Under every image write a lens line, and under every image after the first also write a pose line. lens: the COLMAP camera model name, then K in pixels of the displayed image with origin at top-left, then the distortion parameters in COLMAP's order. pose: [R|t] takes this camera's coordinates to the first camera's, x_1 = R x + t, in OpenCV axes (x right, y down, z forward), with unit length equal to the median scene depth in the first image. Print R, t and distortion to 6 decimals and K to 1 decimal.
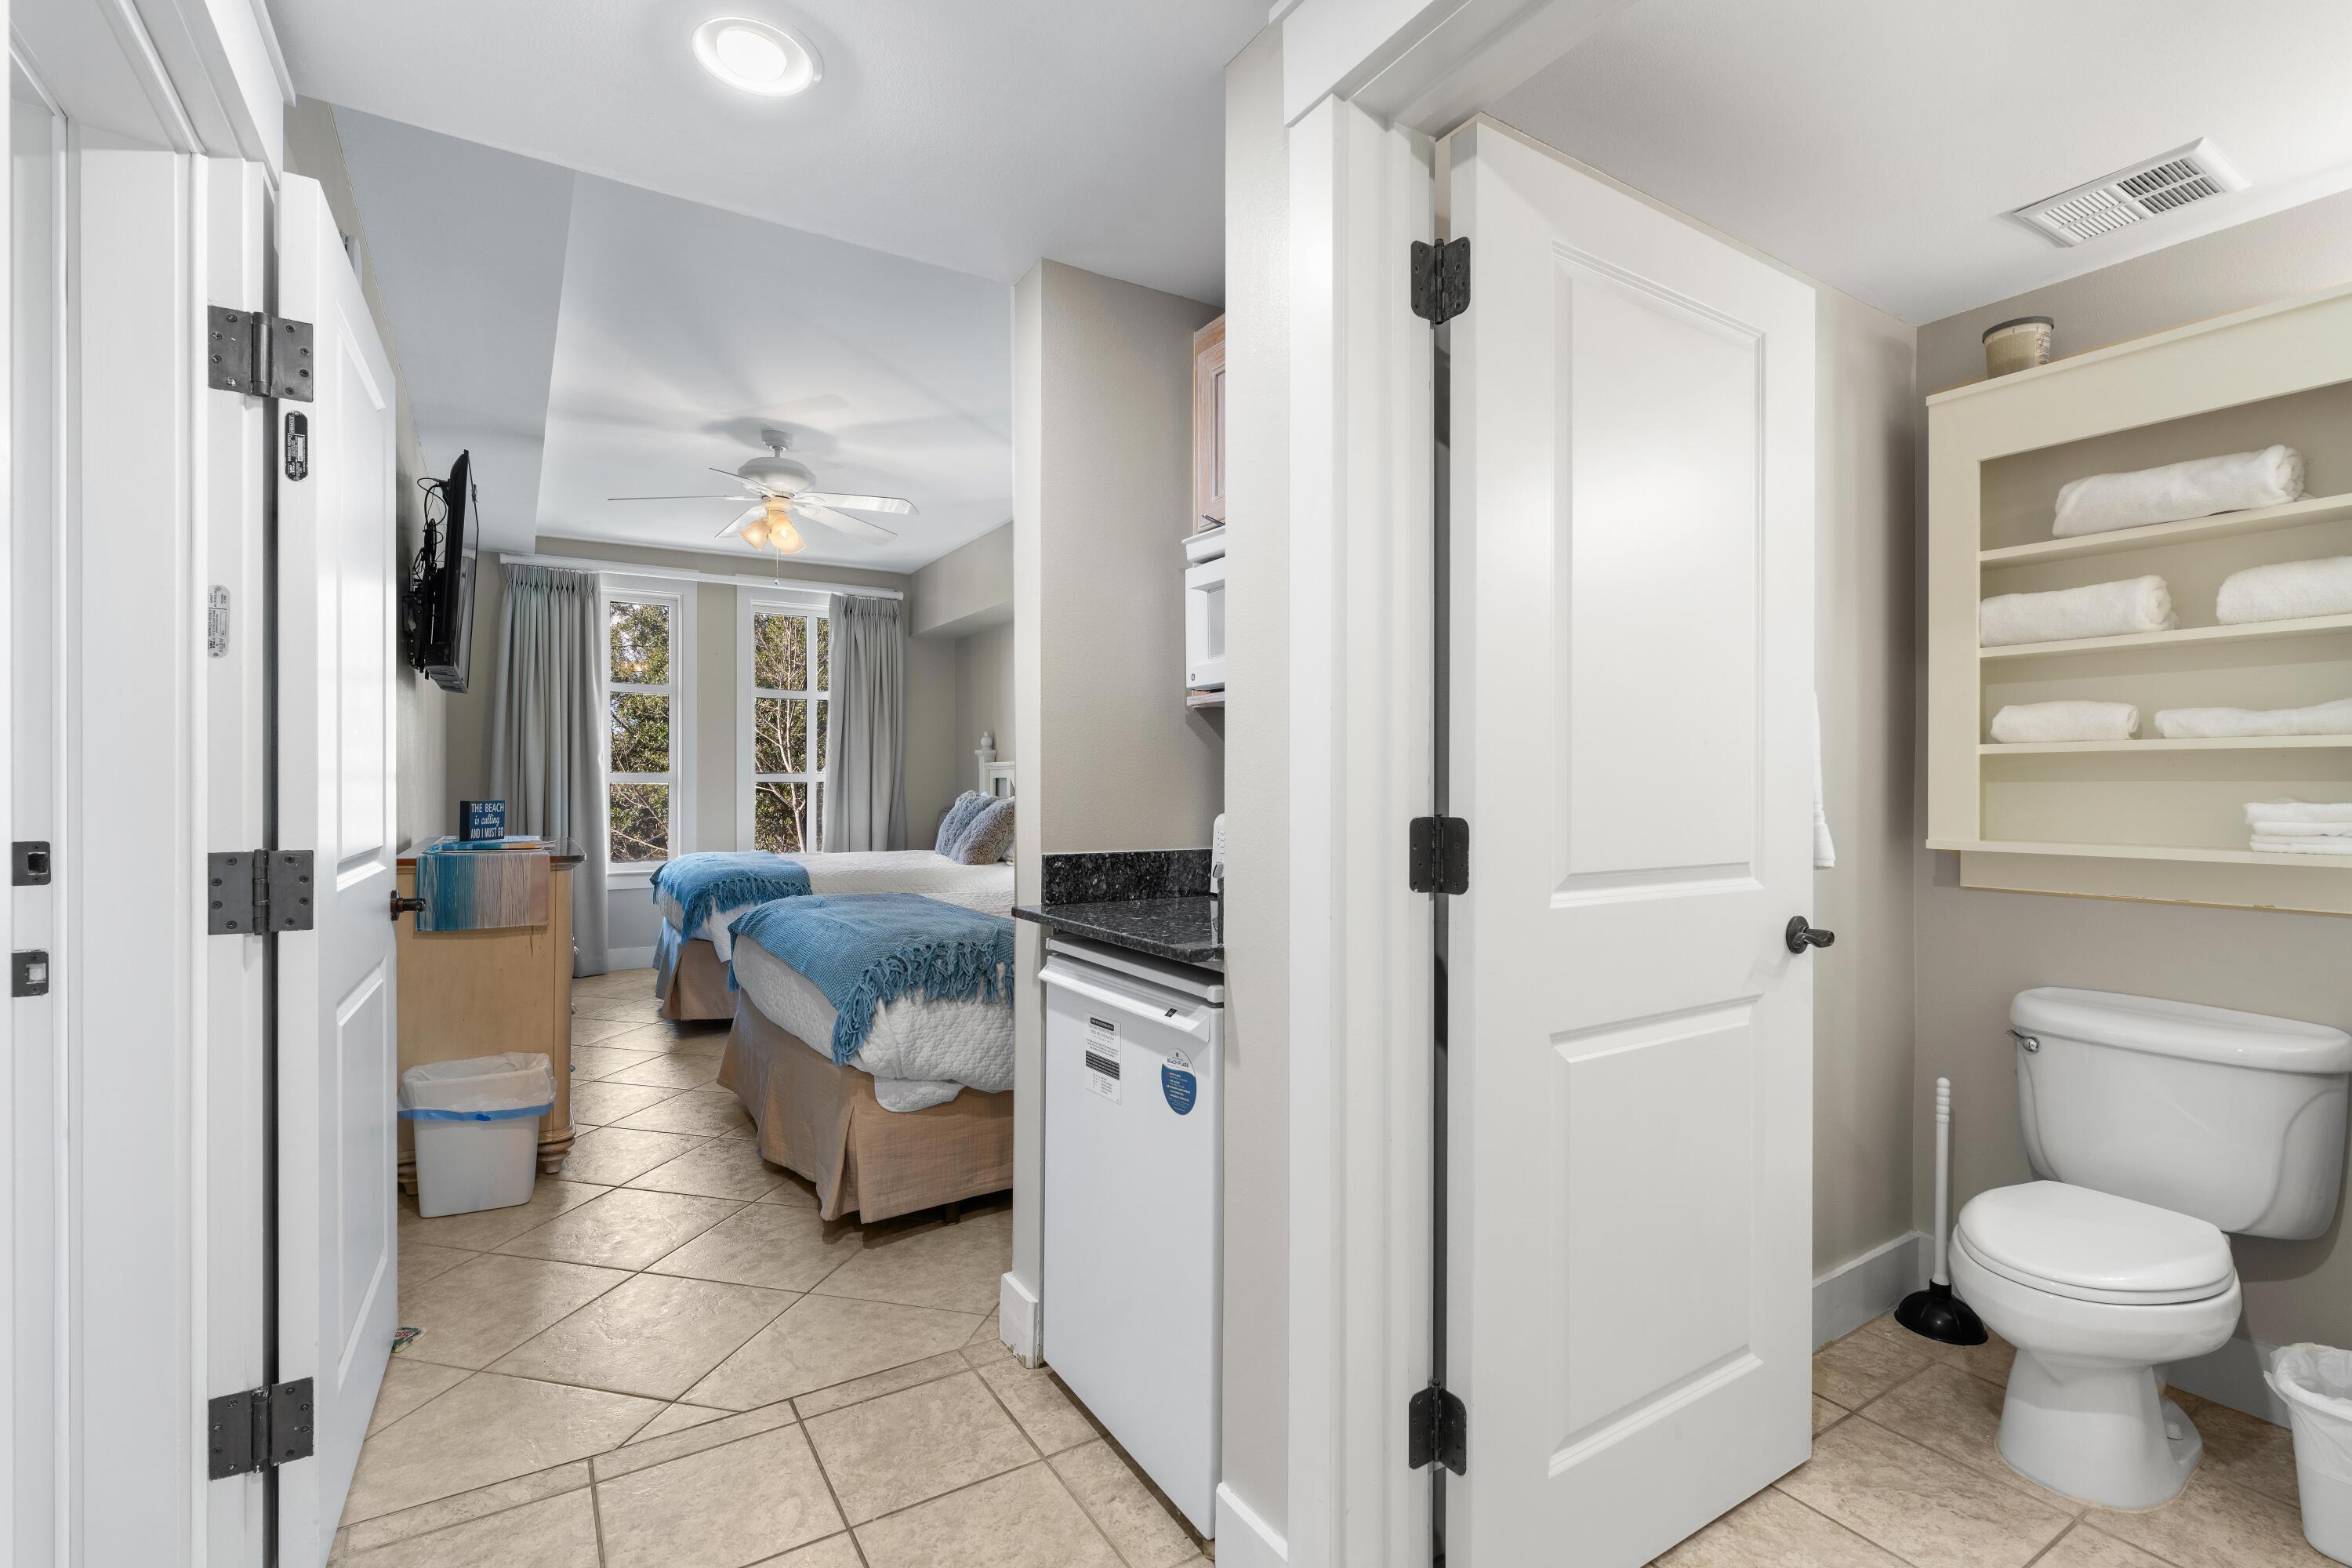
lens RADIAL K [[1069.9, 0, 1184.8], [0, 1069.9, 783.0], [0, 0, 1]] dist [-0.008395, 0.003570]
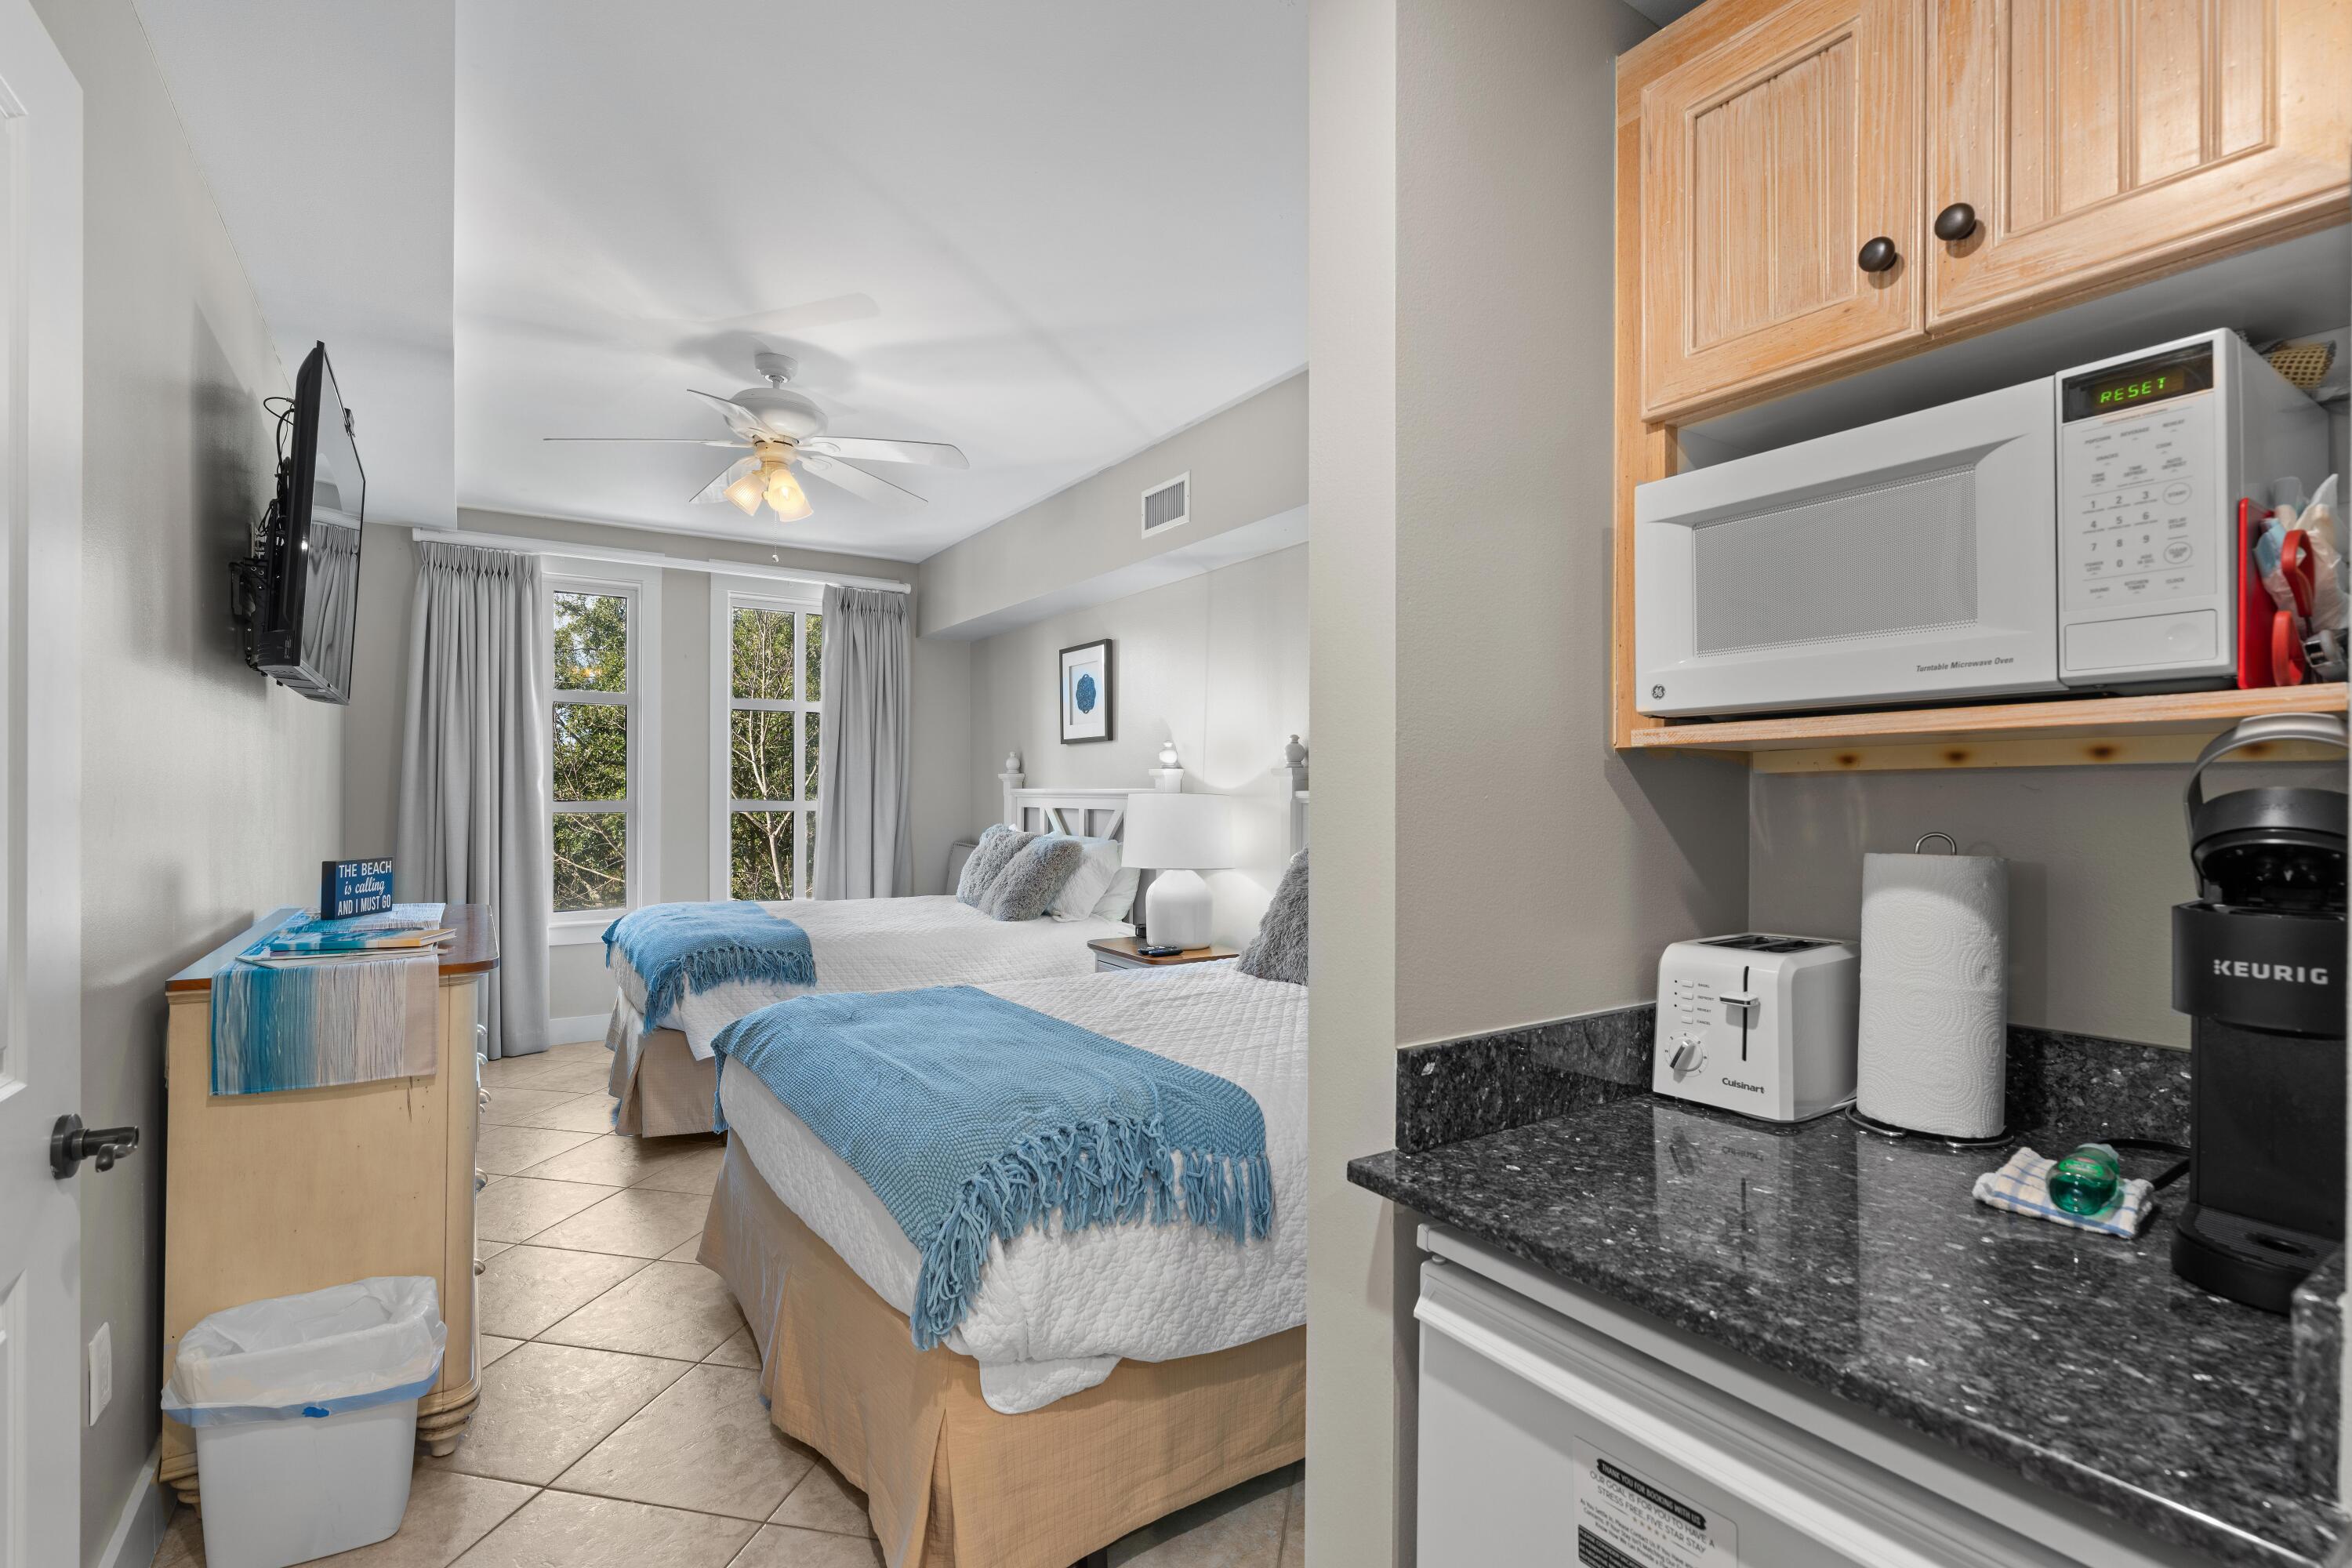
lens RADIAL K [[1069.9, 0, 1182.8], [0, 1069.9, 797.1], [0, 0, 1]] dist [-0.008395, 0.003570]
pose [[0.999506, 0.003212, 0.031267, -0.133982], [-0.003318, 0.999989, 0.003336, -0.027428], [-0.031256, -0.003438, 0.999505, 0.274083]]
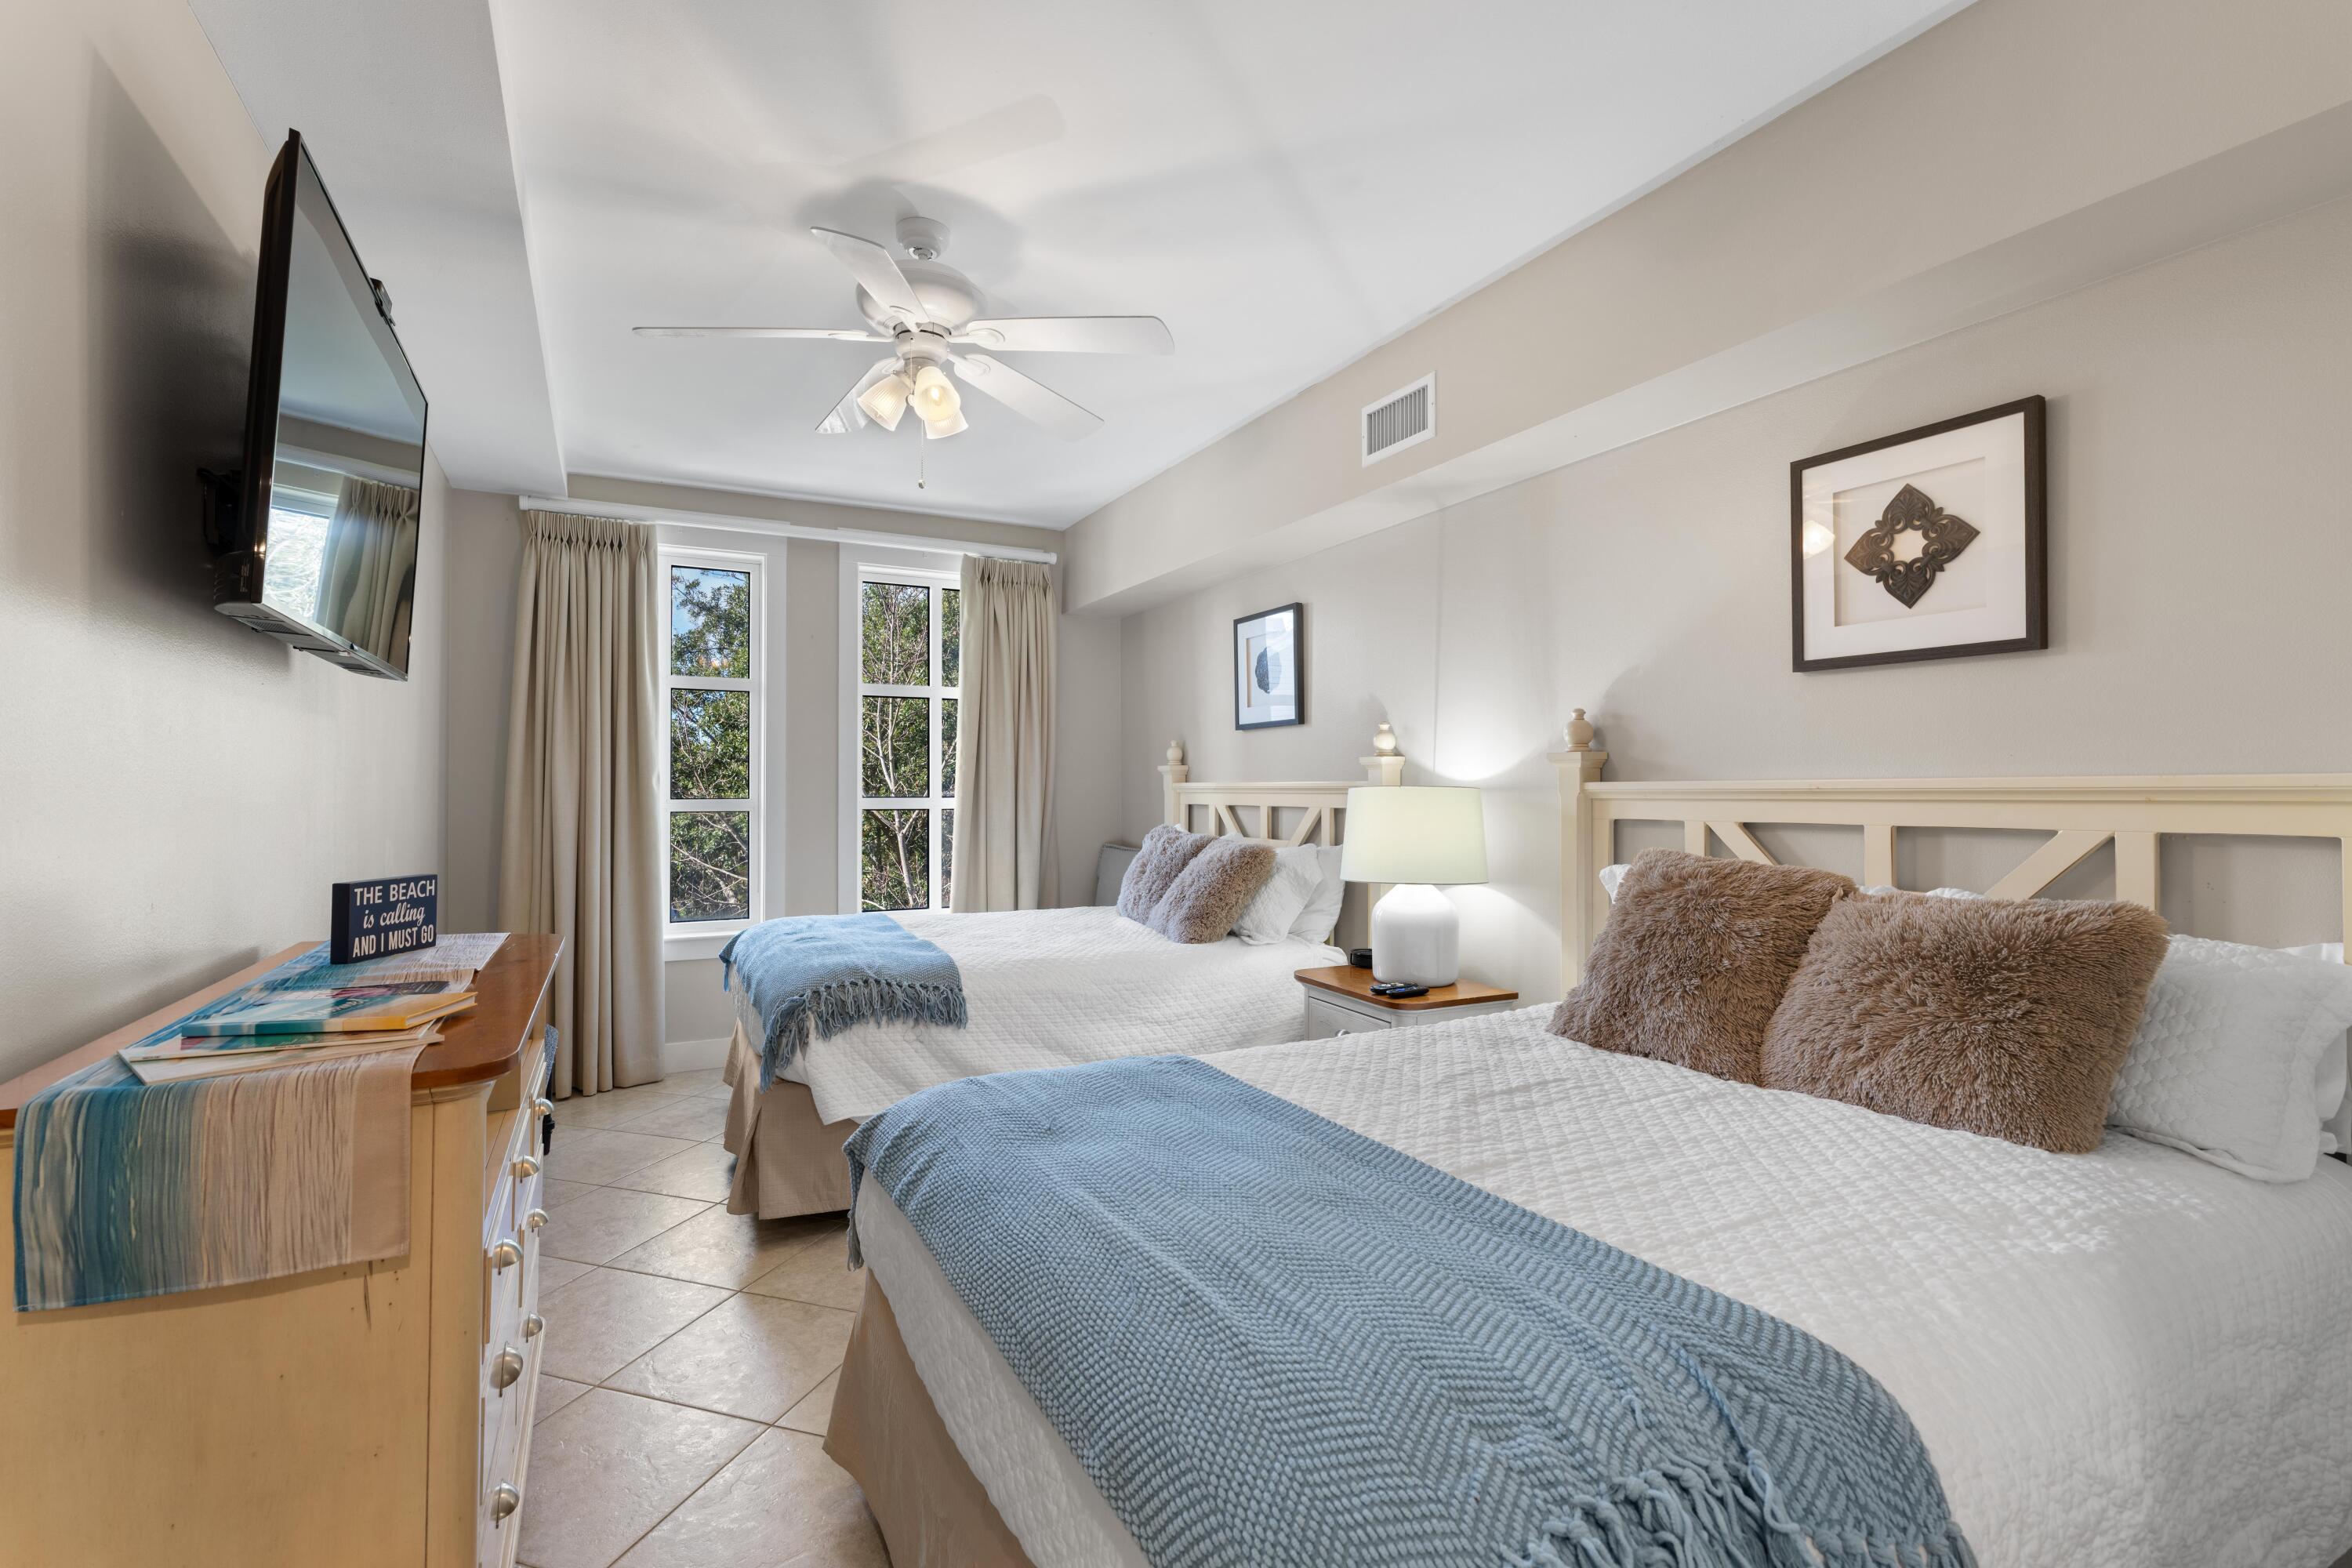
lens RADIAL K [[1069.9, 0, 1191.5], [0, 1069.9, 779.5], [0, 0, 1]] dist [-0.008395, 0.003570]
pose [[0.997861, -0.002207, -0.065334, -0.222969], [0.001637, 0.999960, -0.008766, -0.026145], [0.065351, 0.008640, 0.997825, 0.488402]]
